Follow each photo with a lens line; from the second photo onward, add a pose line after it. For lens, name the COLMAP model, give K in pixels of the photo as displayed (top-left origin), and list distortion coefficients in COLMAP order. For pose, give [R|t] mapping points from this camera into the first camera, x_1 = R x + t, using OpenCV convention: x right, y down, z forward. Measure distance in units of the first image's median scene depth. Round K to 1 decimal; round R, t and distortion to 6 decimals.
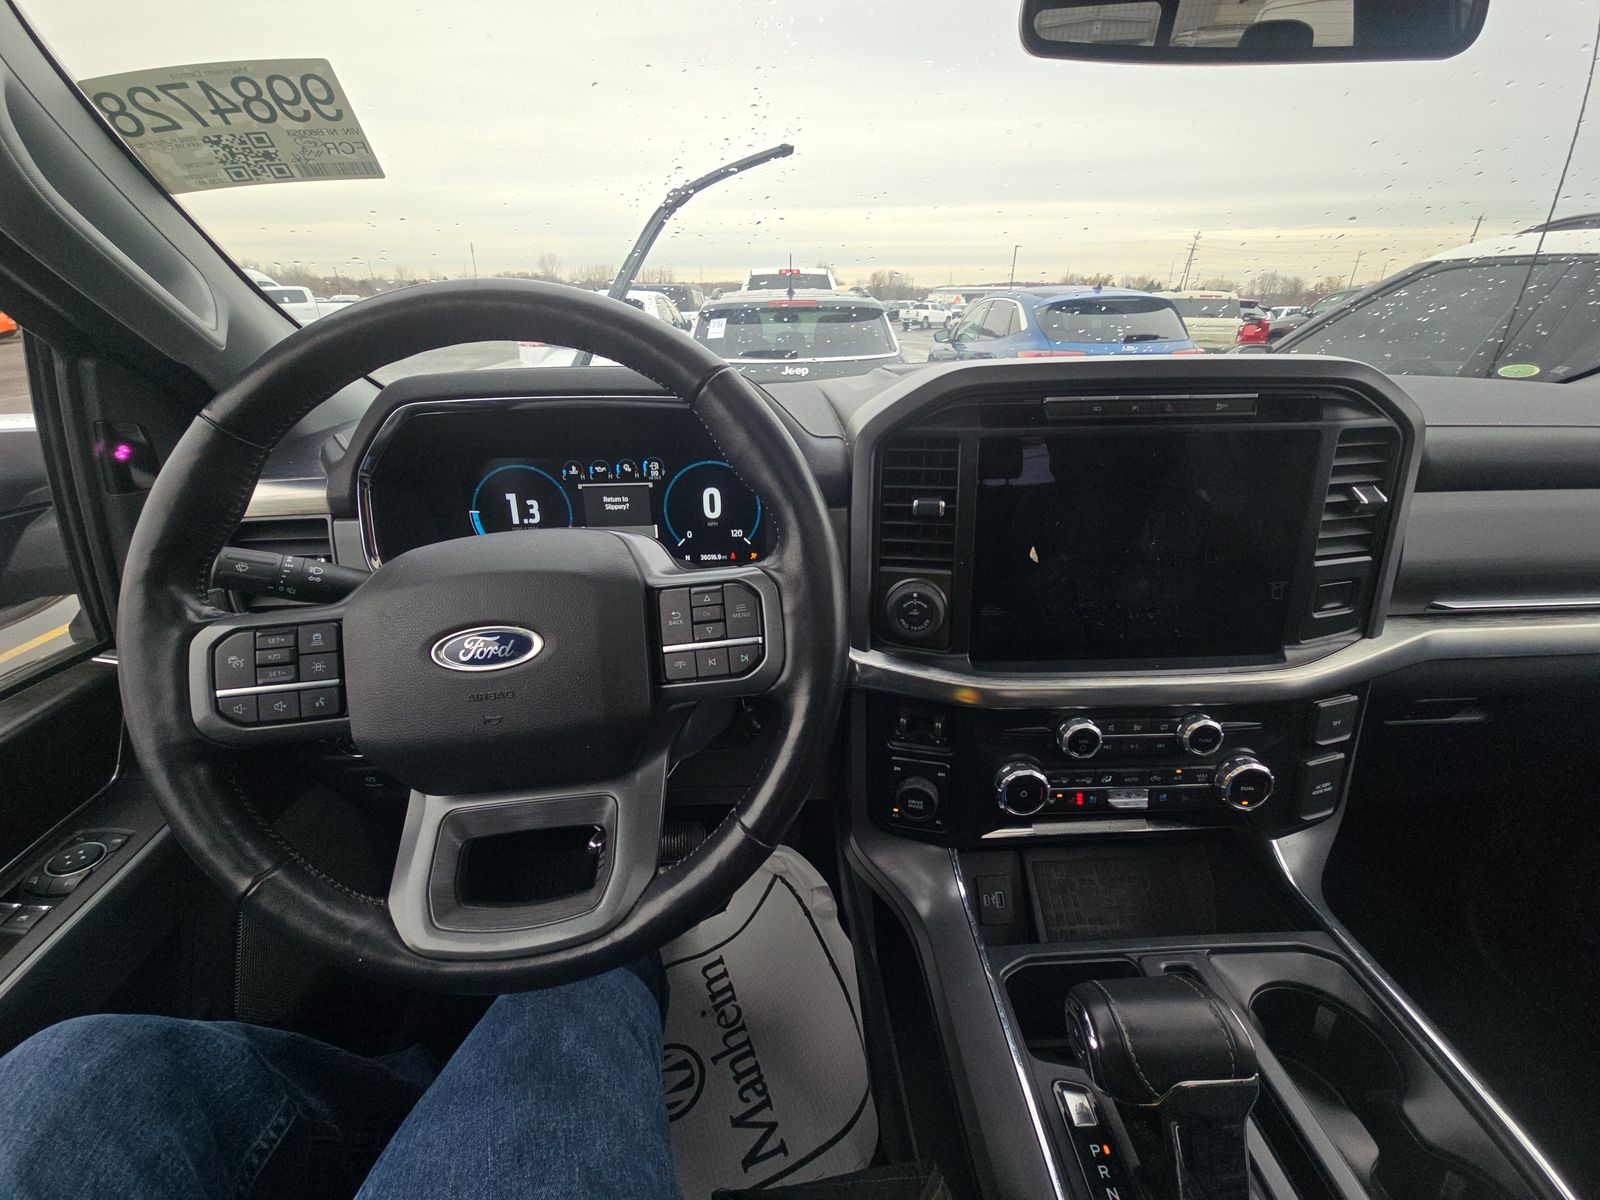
lens RADIAL K [[645.2, 0, 800.0], [0, 645.2, 600.0], [0, 0, 1]] dist [0.014427, -0.006842]
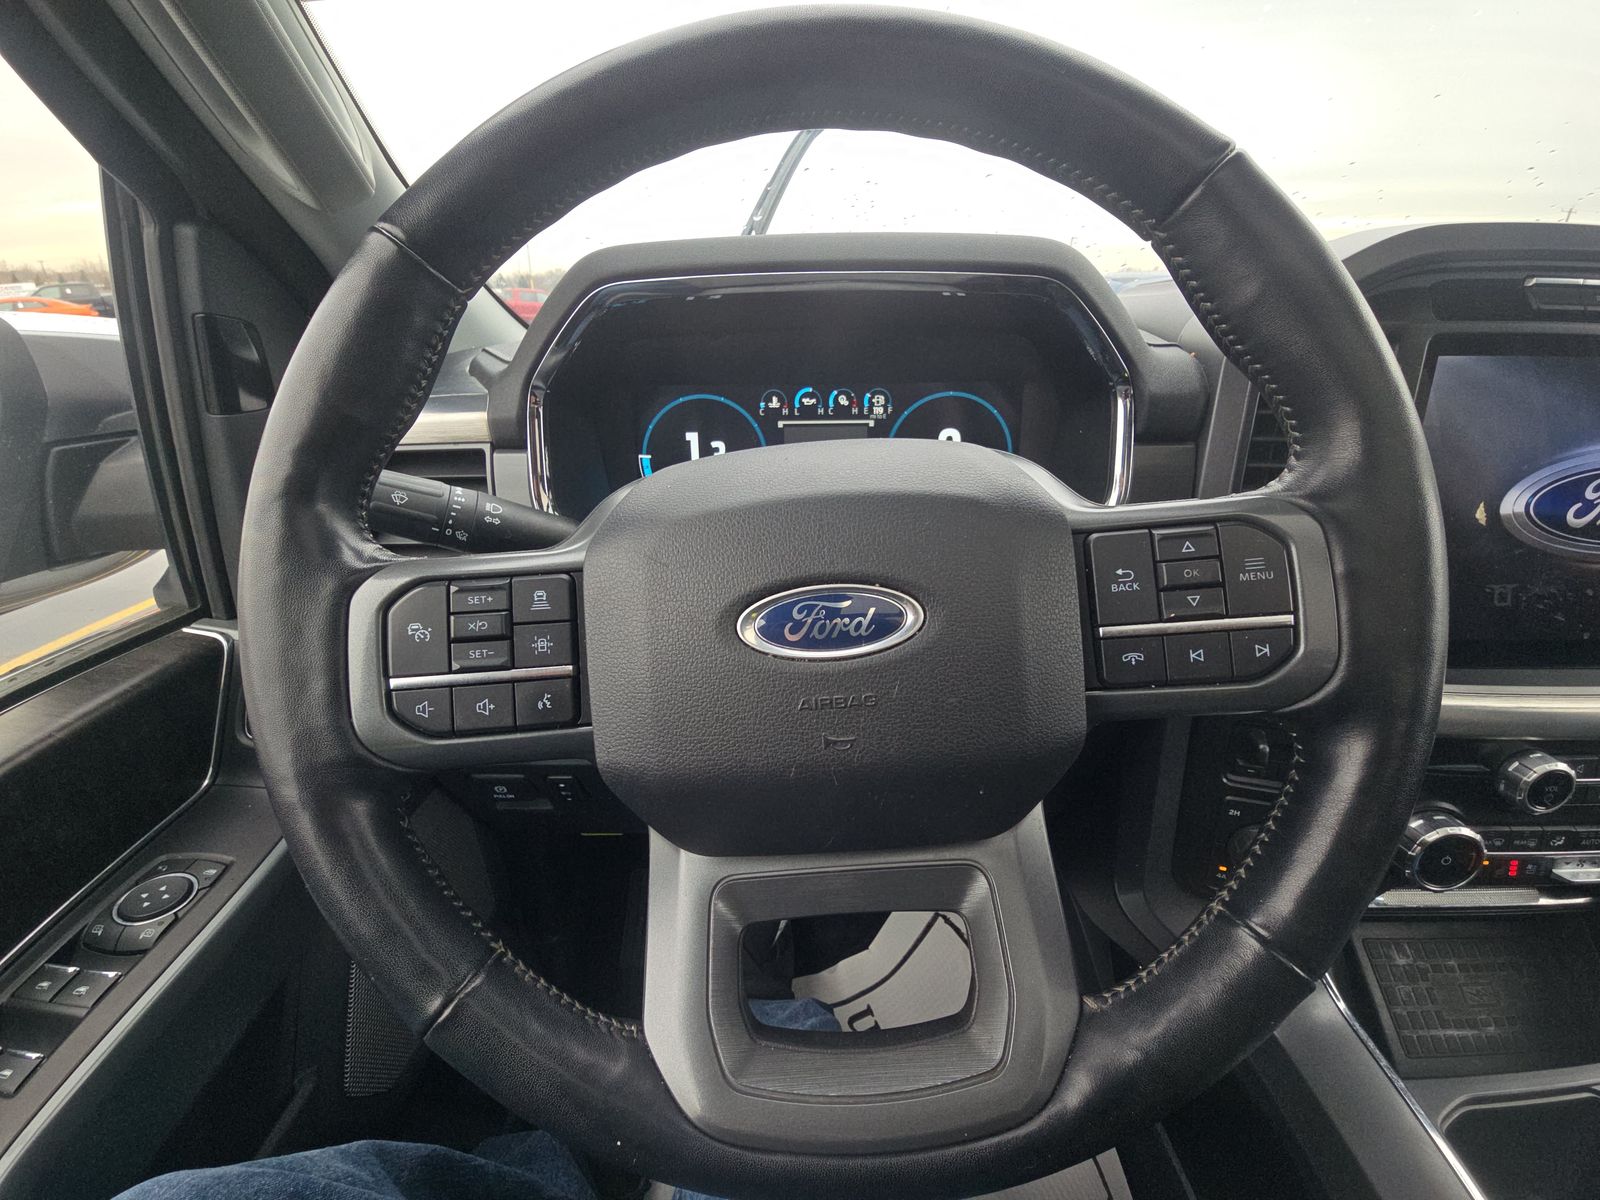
lens RADIAL K [[645.2, 0, 800.0], [0, 645.2, 600.0], [0, 0, 1]] dist [0.014427, -0.006842]
pose [[0.998229, 0.024029, -0.054423, -0.410526], [-0.023842, 0.999707, 0.004069, 0.046056], [0.054505, -0.002764, 0.998510, 0.350823]]
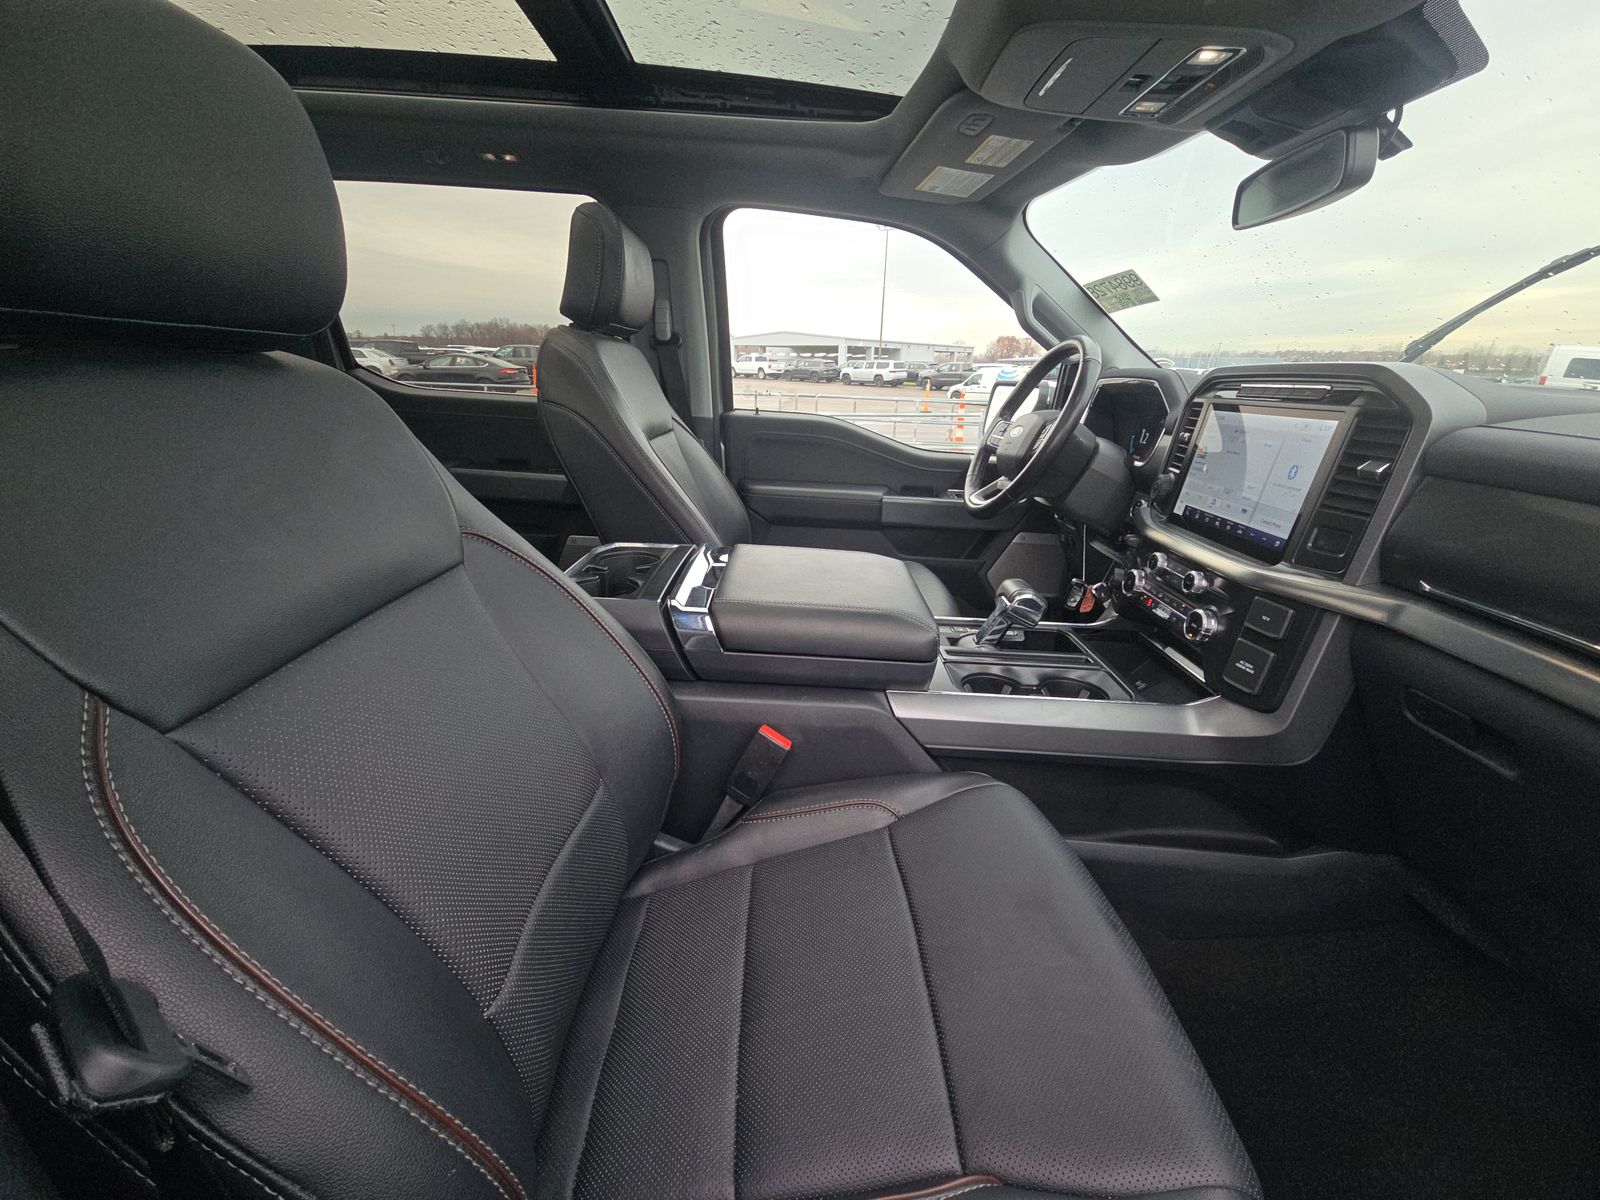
lens RADIAL K [[645.2, 0, 800.0], [0, 645.2, 600.0], [0, 0, 1]] dist [0.014427, -0.006842]
pose [[-0.040550, 0.341076, -0.939161, 2.960400], [-0.464126, 0.825946, 0.320000, 0.244995], [0.884840, 0.448865, 0.124810, -0.103592]]
